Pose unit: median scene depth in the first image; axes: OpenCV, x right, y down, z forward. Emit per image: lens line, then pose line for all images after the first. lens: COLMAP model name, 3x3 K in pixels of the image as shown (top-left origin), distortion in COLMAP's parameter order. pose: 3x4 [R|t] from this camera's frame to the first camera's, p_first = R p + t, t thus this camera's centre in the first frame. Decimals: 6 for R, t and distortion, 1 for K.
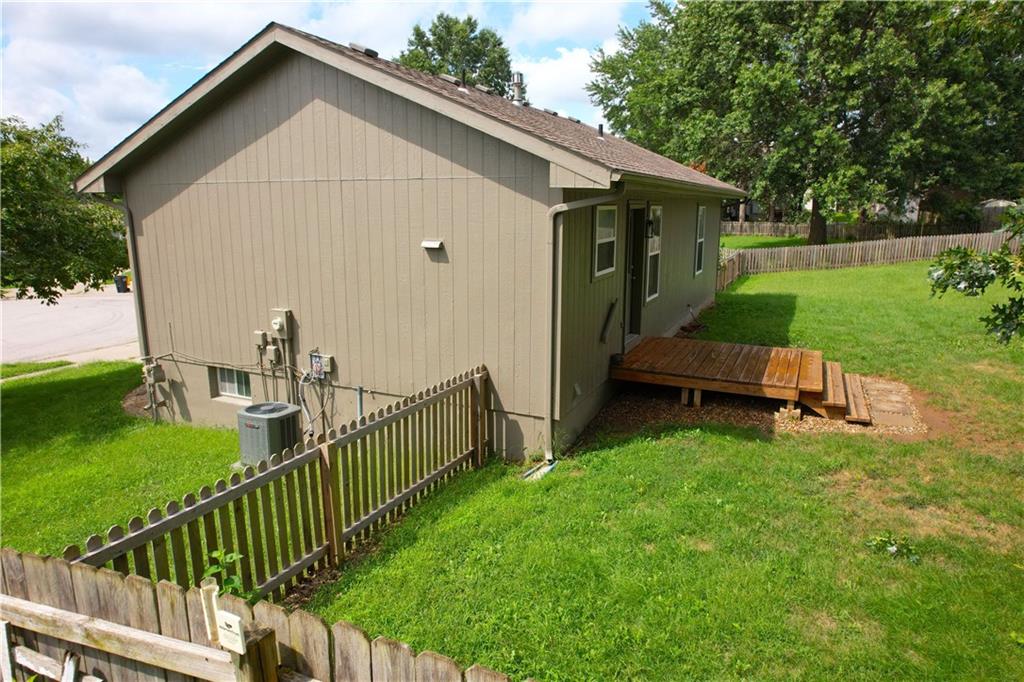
lens RADIAL K [[649.3, 0, 511.8], [0, 649.3, 344.8], [0, 0, 1]] dist [-0.083715, 0.073401]
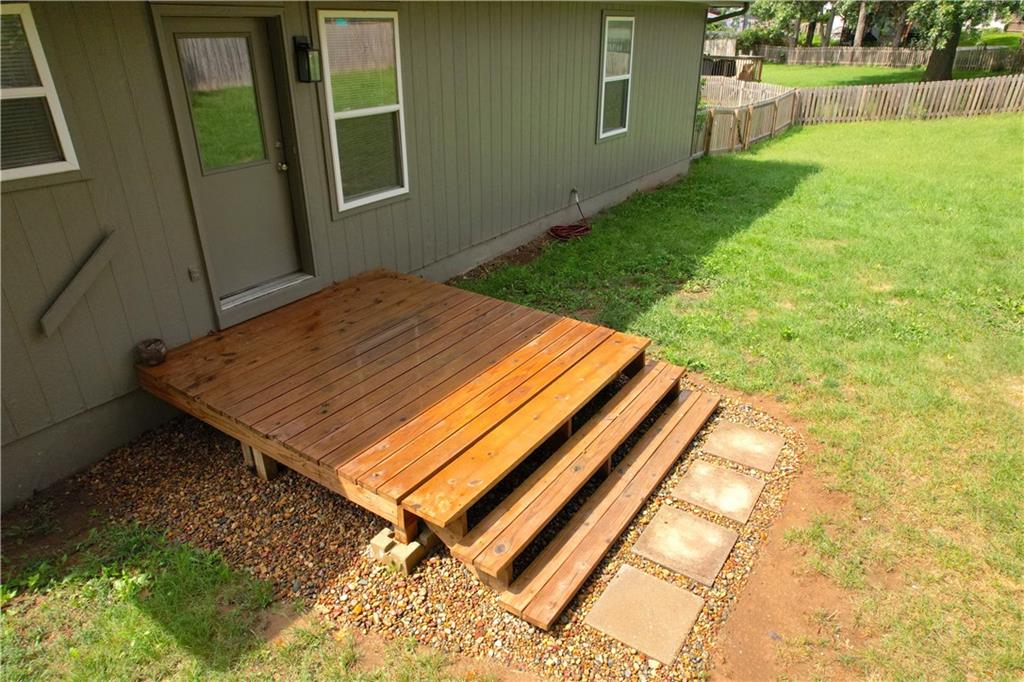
lens RADIAL K [[649.3, 0, 511.8], [0, 649.3, 344.8], [0, 0, 1]] dist [-0.083715, 0.073401]
pose [[0.986039, 0.078416, -0.146892, 0.159215], [-0.039411, 0.967010, 0.251671, -0.033990], [0.161781, -0.242368, 0.956601, 0.187198]]
